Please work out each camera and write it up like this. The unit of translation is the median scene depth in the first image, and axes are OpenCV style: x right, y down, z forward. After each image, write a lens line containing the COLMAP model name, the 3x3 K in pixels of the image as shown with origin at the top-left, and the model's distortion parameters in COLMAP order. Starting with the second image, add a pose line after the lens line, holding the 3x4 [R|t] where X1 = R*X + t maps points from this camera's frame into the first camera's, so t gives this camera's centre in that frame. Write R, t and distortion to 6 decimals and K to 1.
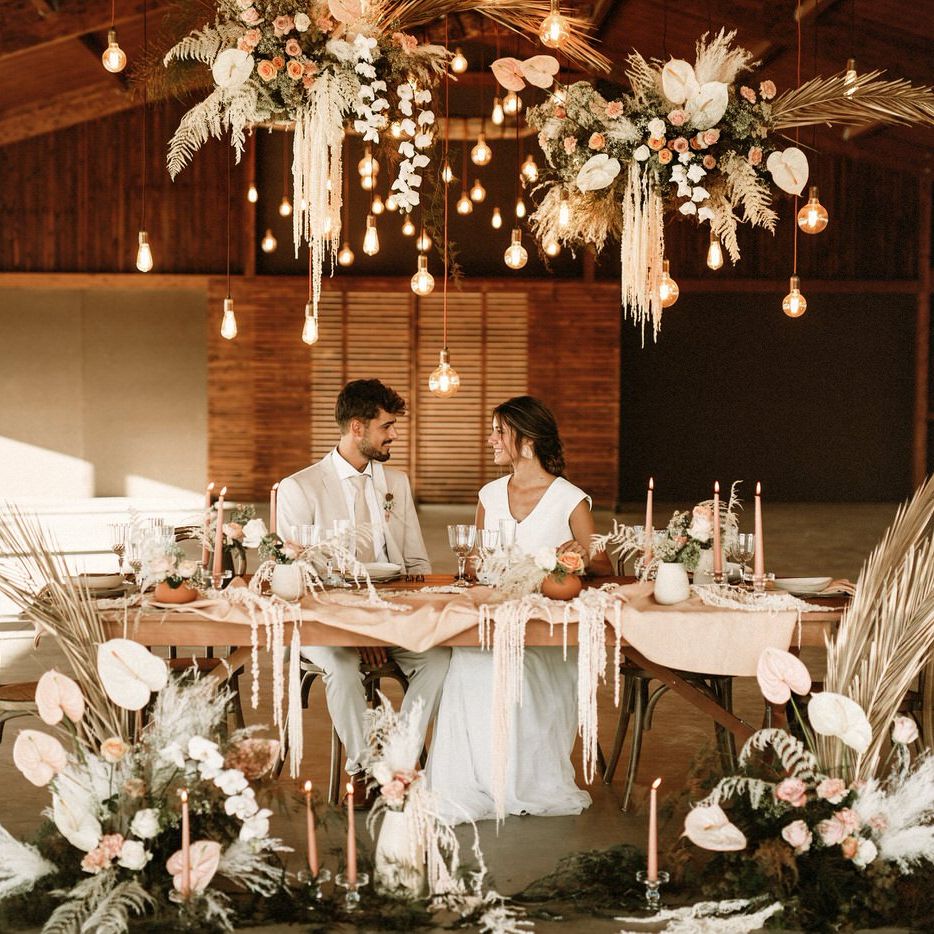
lens RADIAL K [[1397.7, 0, 467.0], [0, 1397.7, 467.0], [0, 0, 1]] dist [0.014918, 0.005645]
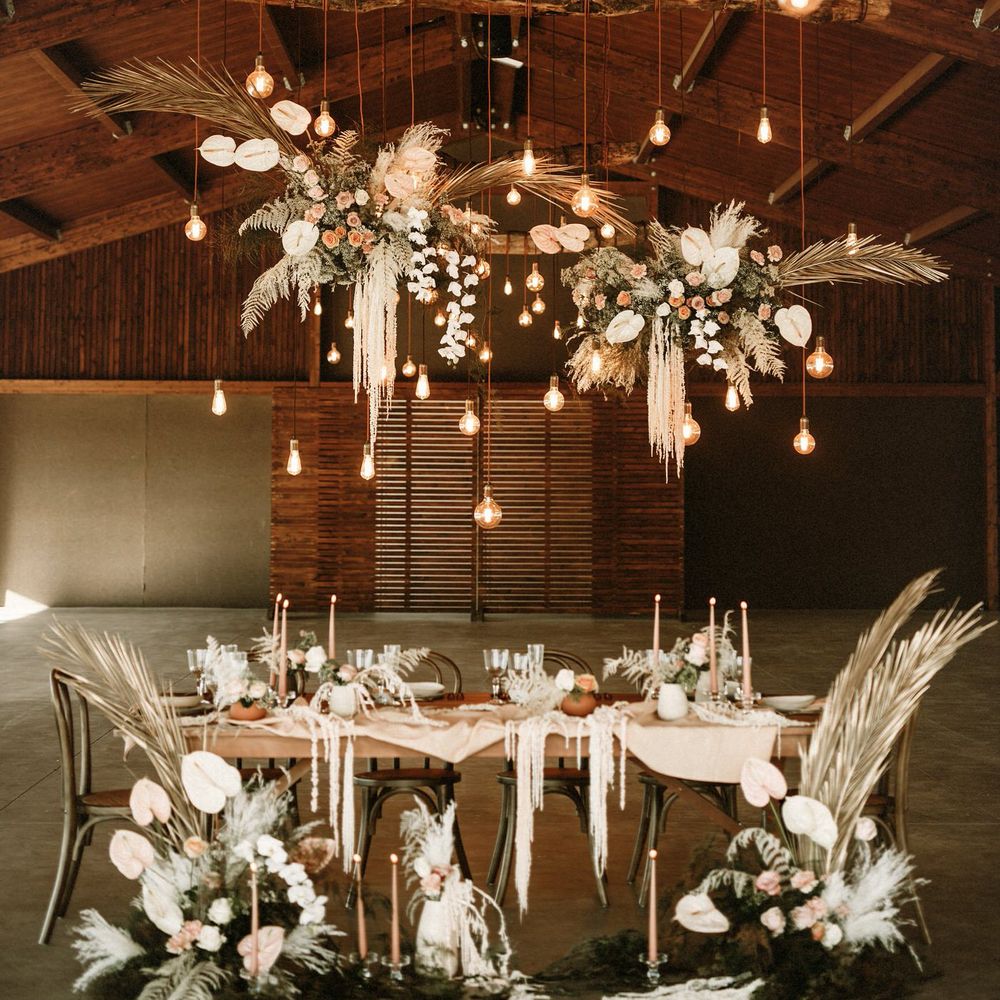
lens RADIAL K [[1419.4, 0, 505.1], [0, 1419.4, 440.0], [0, 0, 1]] dist [0.013465, 0.021173]
pose [[0.999784, -0.006637, -0.019714, 0.032371], [0.004769, 0.995627, -0.093300, -0.024368], [0.020247, 0.093186, 0.995443, -0.201952]]
